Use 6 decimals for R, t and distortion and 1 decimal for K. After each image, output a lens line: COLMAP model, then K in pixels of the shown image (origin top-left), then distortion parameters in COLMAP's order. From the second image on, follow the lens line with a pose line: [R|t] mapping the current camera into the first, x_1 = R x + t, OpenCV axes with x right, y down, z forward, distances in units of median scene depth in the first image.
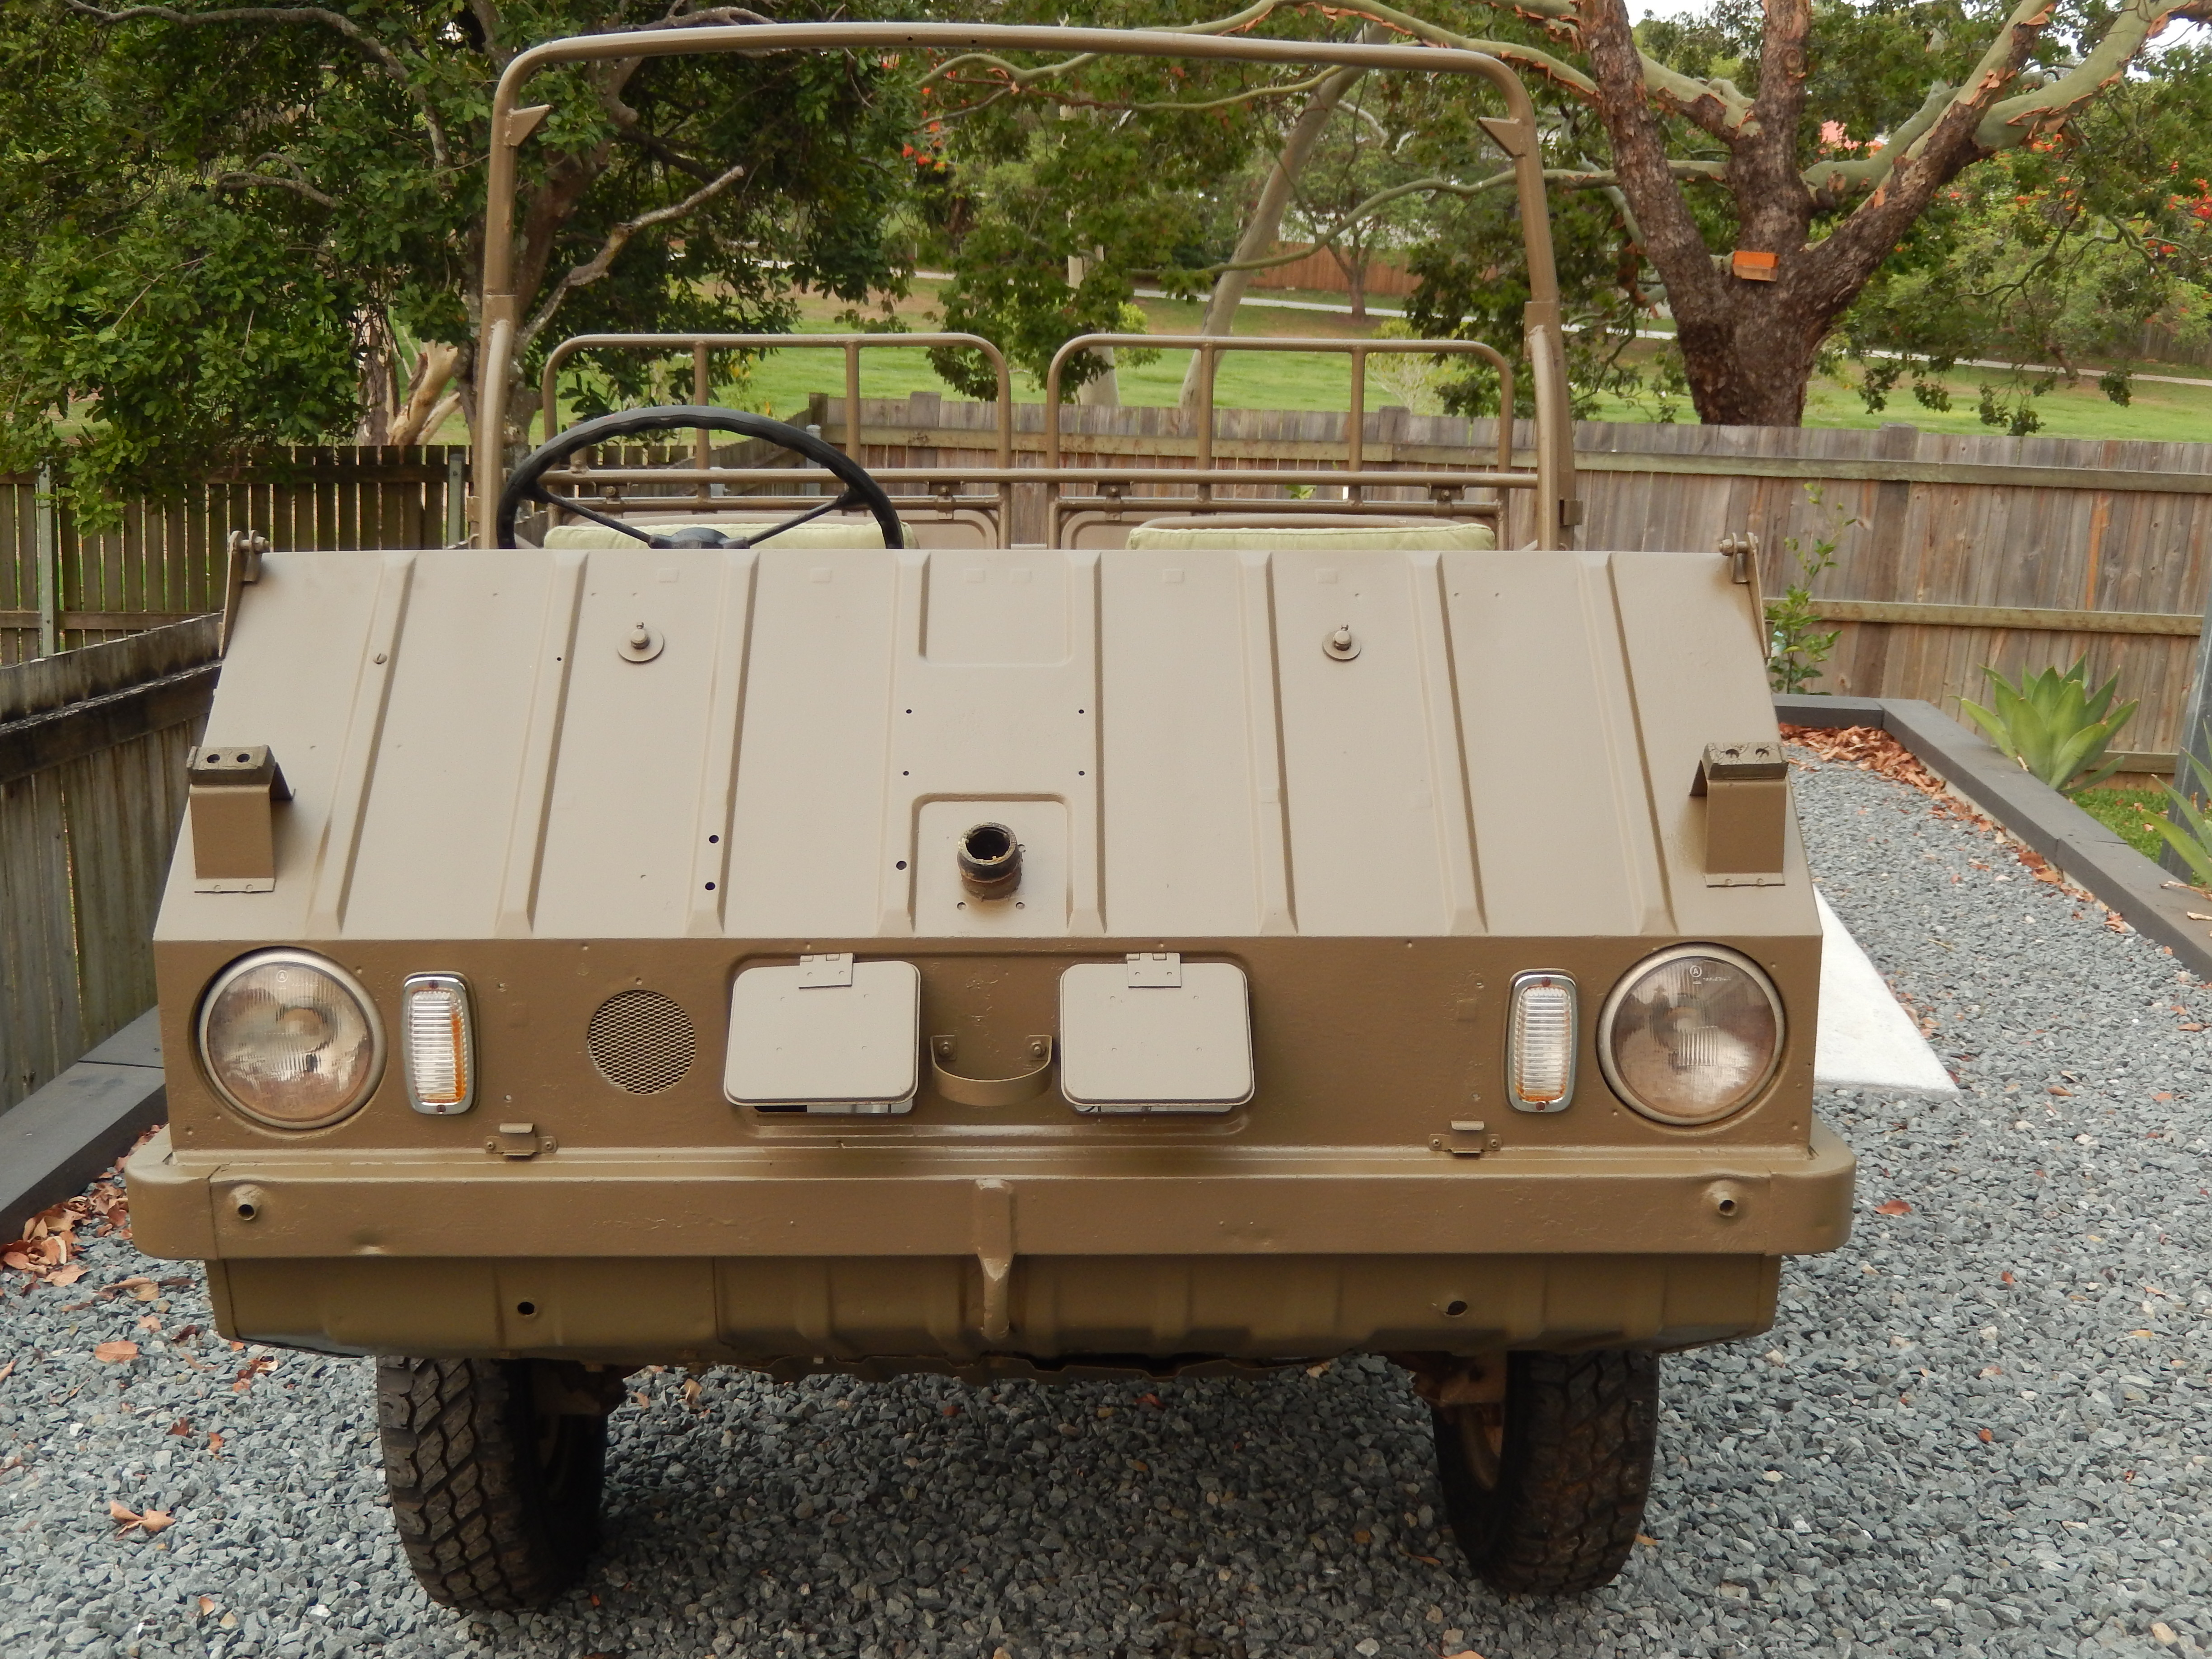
lens RADIAL K [[2672.4, 0, 1110.5], [0, 2672.4, 830.3], [0, 0, 1]] dist [-0.073558, 0.000000]
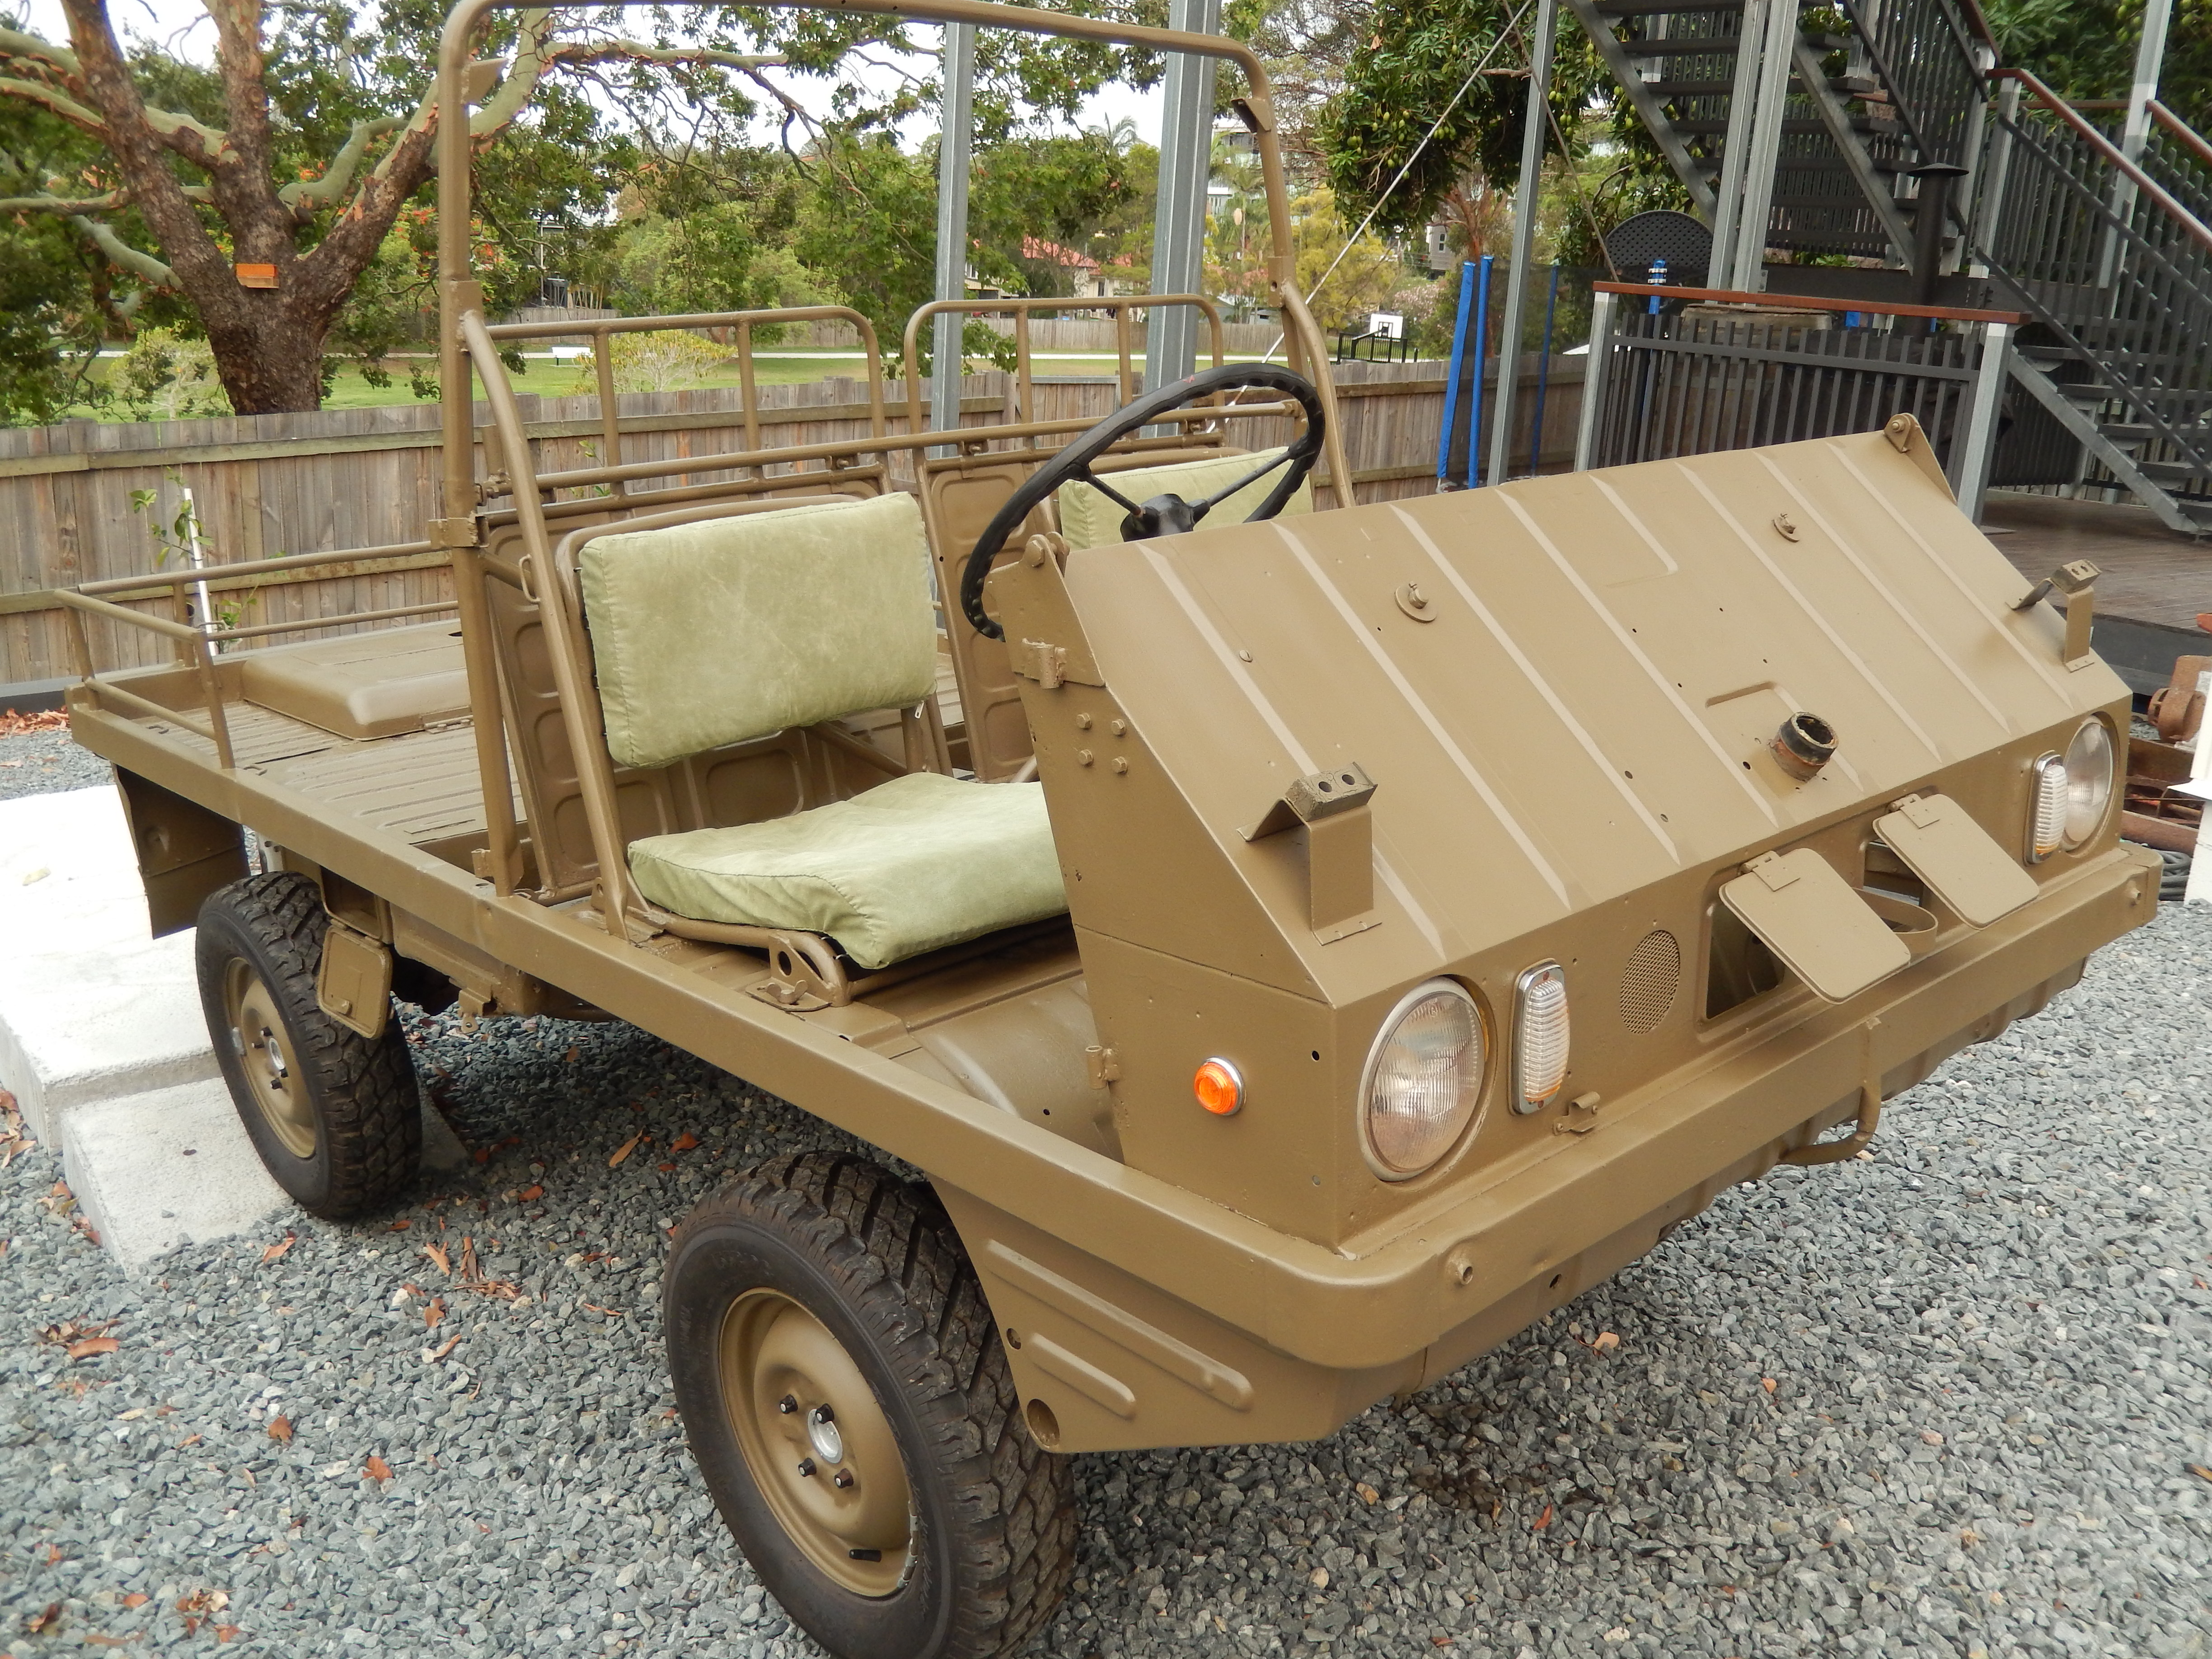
lens RADIAL K [[2053.8, 0, 1106.7], [0, 2053.8, 840.7], [0, 0, 1]] dist [-0.002322, 0.000000]
pose [[0.748944, -0.219946, 0.625065, -0.101674], [0.181662, 0.975316, 0.125527, -0.014061], [-0.637245, 0.019538, 0.770413, 0.061972]]
